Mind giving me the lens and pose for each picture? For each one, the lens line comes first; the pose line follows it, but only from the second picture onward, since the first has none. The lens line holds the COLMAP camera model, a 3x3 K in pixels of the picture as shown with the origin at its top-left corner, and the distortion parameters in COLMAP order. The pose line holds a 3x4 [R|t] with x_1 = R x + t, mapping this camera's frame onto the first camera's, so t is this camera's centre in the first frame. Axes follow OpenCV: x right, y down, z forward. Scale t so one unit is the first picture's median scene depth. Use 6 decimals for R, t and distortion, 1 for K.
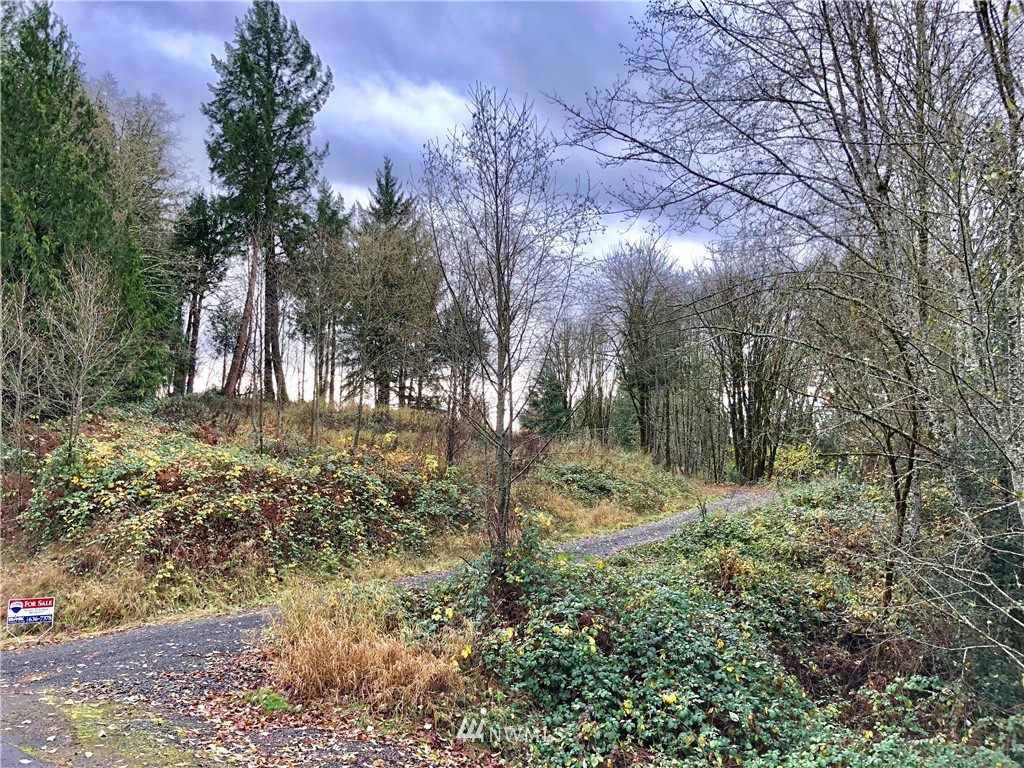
lens RADIAL K [[833.4, 0, 509.3], [0, 833.4, 389.3], [0, 0, 1]] dist [0.034286, -0.042162]
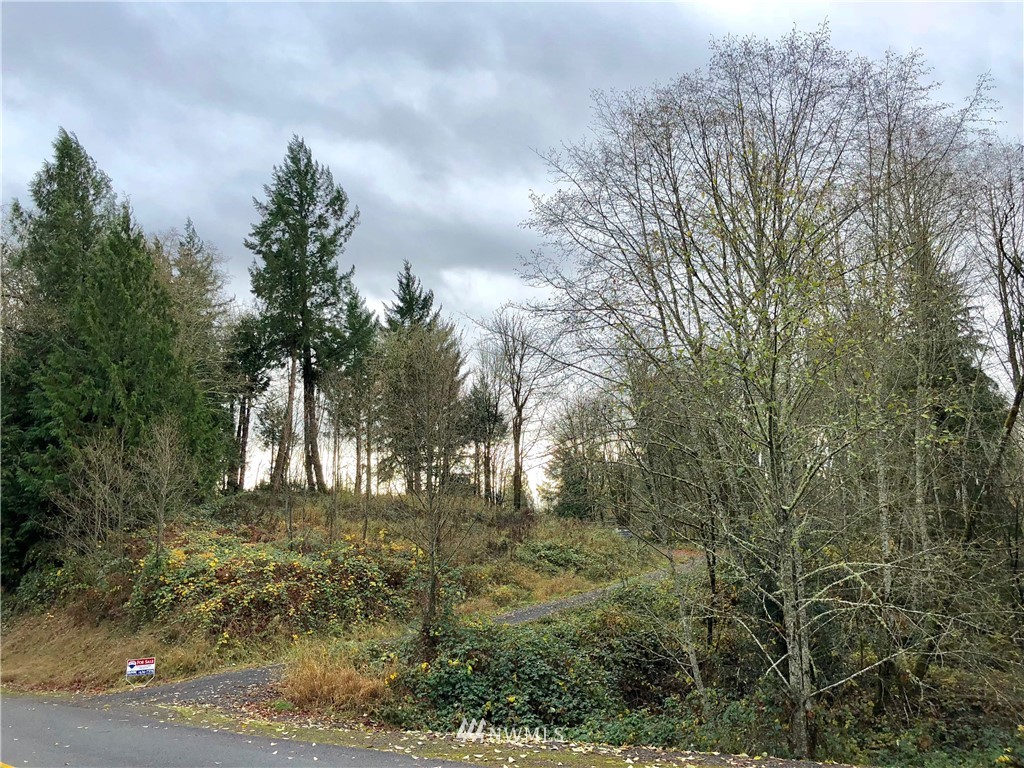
lens RADIAL K [[833.4, 0, 516.6], [0, 833.4, 380.4], [0, 0, 1]] dist [0.034286, -0.042162]
pose [[0.997569, -0.052723, -0.045574, 0.163486], [0.048654, 0.995089, -0.086202, -0.070703], [0.049895, 0.083775, 0.995235, -0.401060]]
